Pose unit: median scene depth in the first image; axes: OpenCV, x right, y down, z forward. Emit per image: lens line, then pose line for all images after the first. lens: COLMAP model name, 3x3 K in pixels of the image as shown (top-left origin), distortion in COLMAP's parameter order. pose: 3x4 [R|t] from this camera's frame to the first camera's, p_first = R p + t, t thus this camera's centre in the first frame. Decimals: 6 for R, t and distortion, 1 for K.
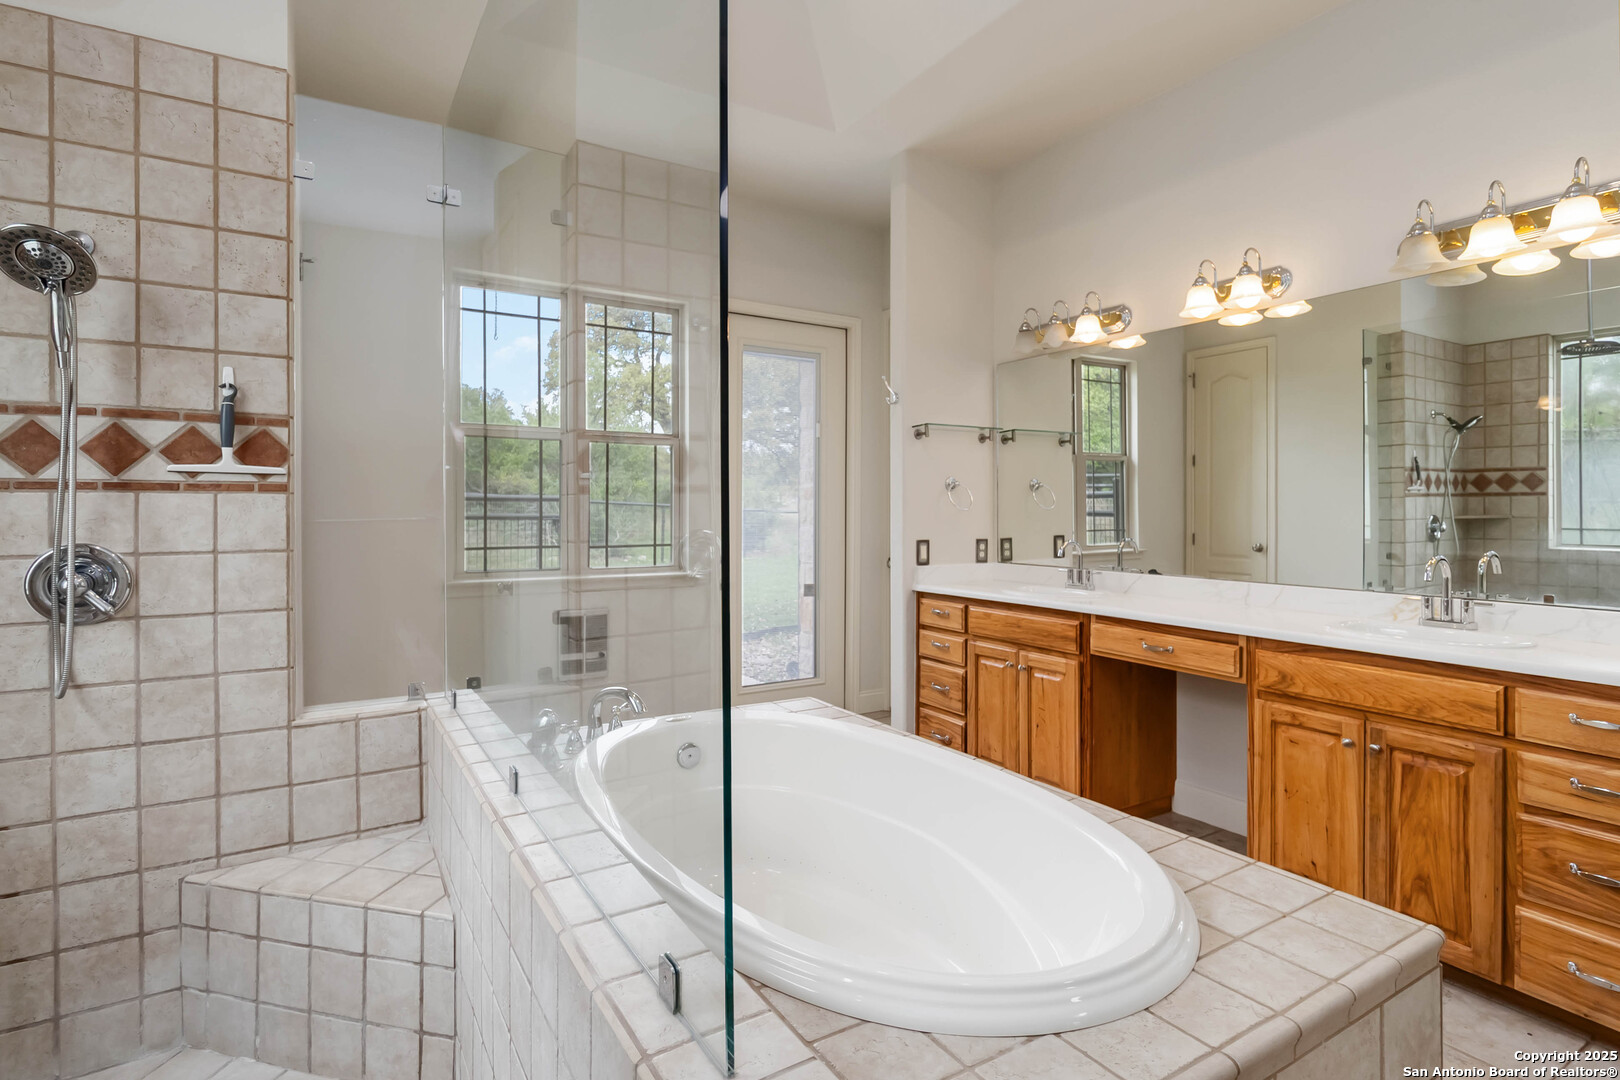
lens RADIAL K [[820.9, 0, 809.1], [0, 820.9, 514.8], [0, 0, 1]] dist [-0.001061, -0.000467]
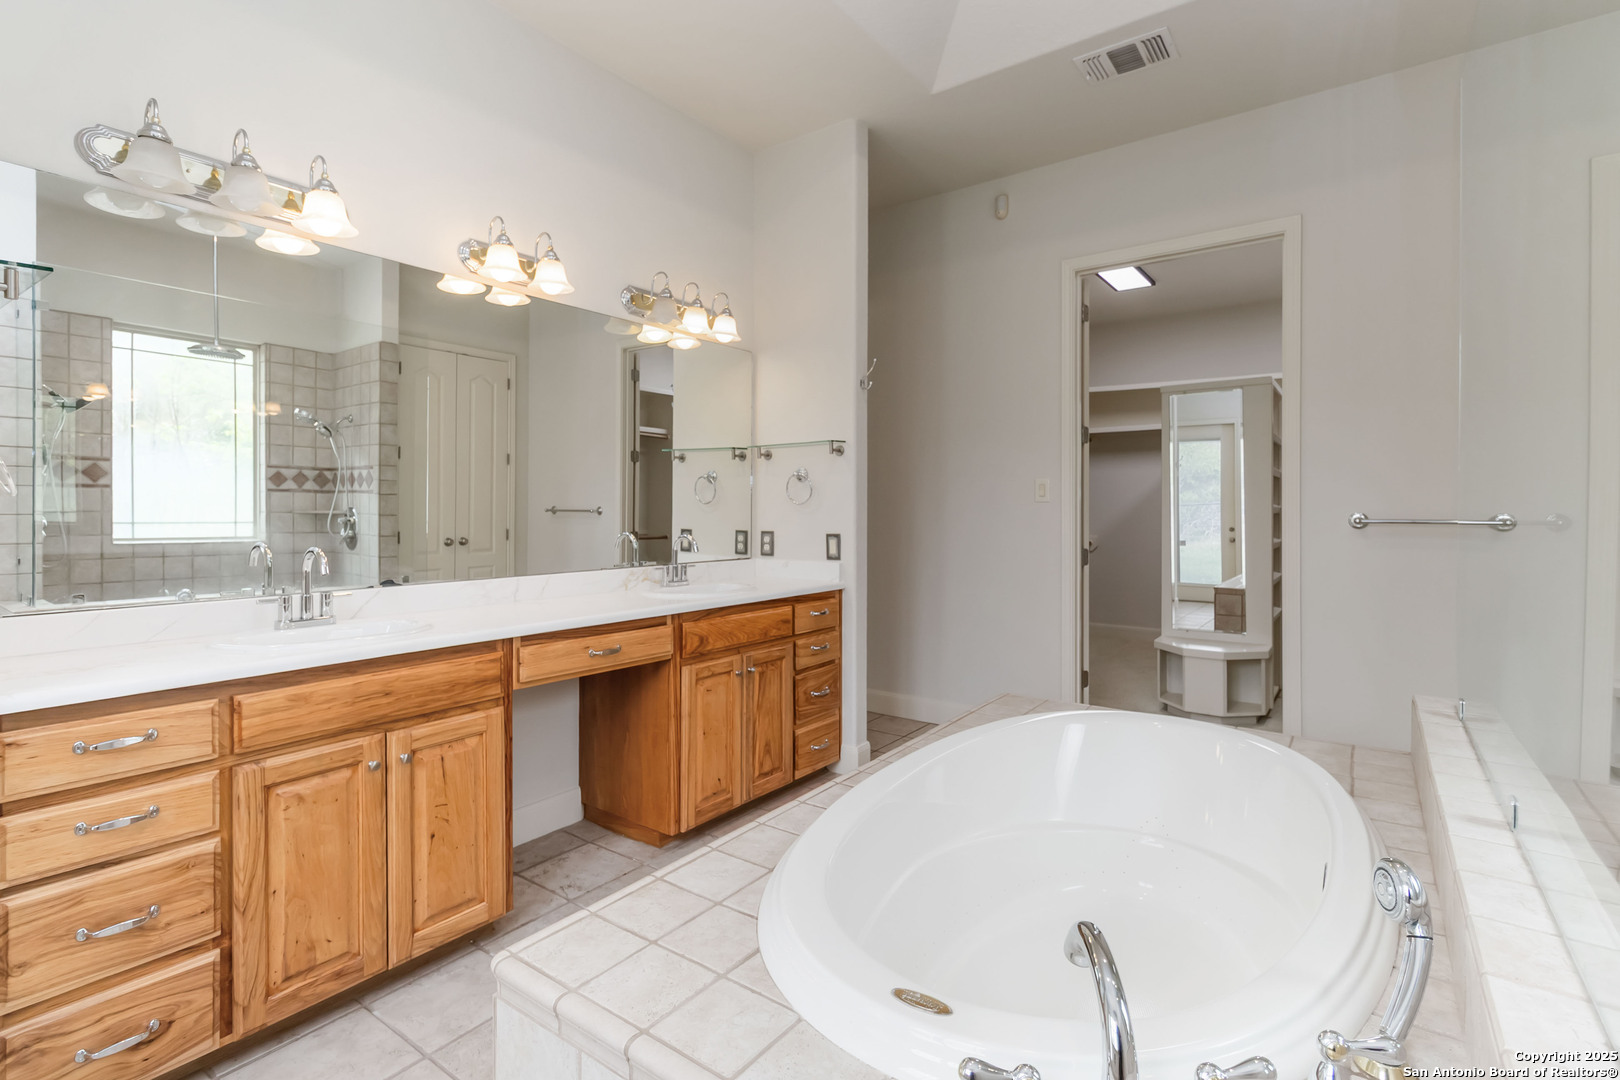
lens RADIAL K [[751.9, 0, 810.0], [0, 751.9, 540.0], [0, 0, 1]] dist [0.000994, -0.000048]
pose [[-0.381623, -0.038182, 0.923529, -0.388969], [0.004263, 0.999063, 0.043067, 0.004673], [-0.924308, 0.020372, -0.381103, 1.018976]]
